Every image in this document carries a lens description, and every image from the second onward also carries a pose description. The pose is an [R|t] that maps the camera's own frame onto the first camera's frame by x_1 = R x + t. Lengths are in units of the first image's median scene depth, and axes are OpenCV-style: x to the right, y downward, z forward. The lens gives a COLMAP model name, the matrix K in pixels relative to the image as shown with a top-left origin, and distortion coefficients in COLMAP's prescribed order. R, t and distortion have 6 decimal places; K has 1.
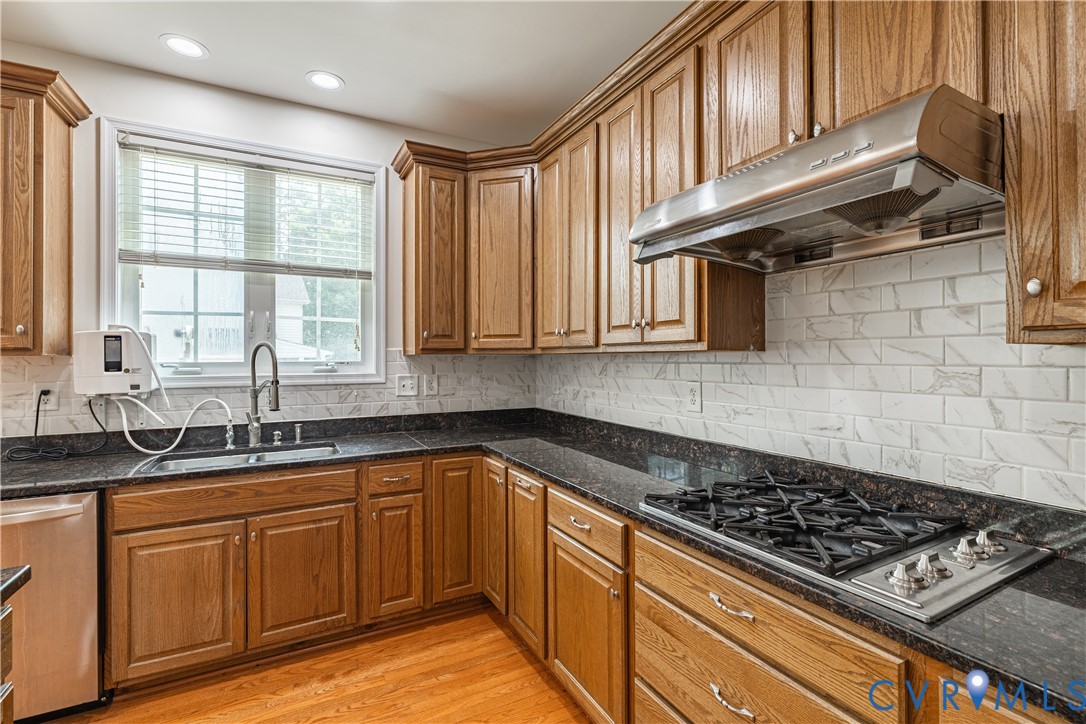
lens RADIAL K [[486.3, 0, 543.6], [0, 486.3, 357.4], [0, 0, 1]] dist [-0.003122, -0.001362]
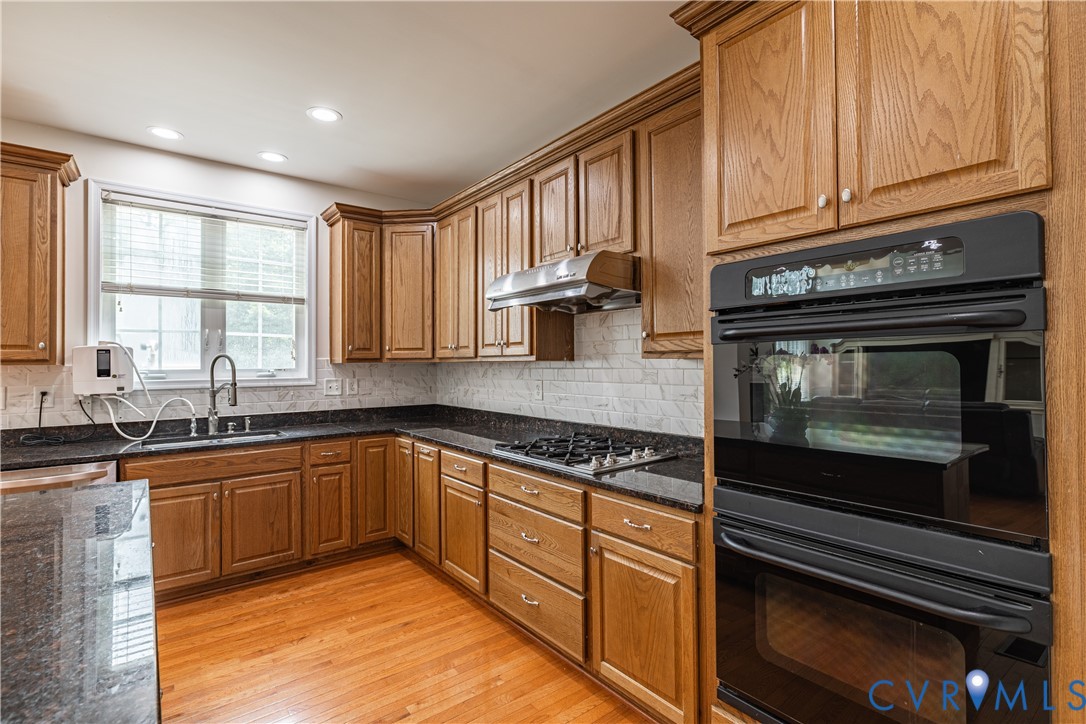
lens RADIAL K [[513.4, 0, 544.7], [0, 513.4, 358.2], [0, 0, 1]] dist [-0.003274, -0.000635]
pose [[0.984411, -0.001205, 0.175882, 0.039962], [0.003169, 0.999936, -0.010883, -0.002683], [-0.175857, 0.011271, 0.984351, -0.564814]]
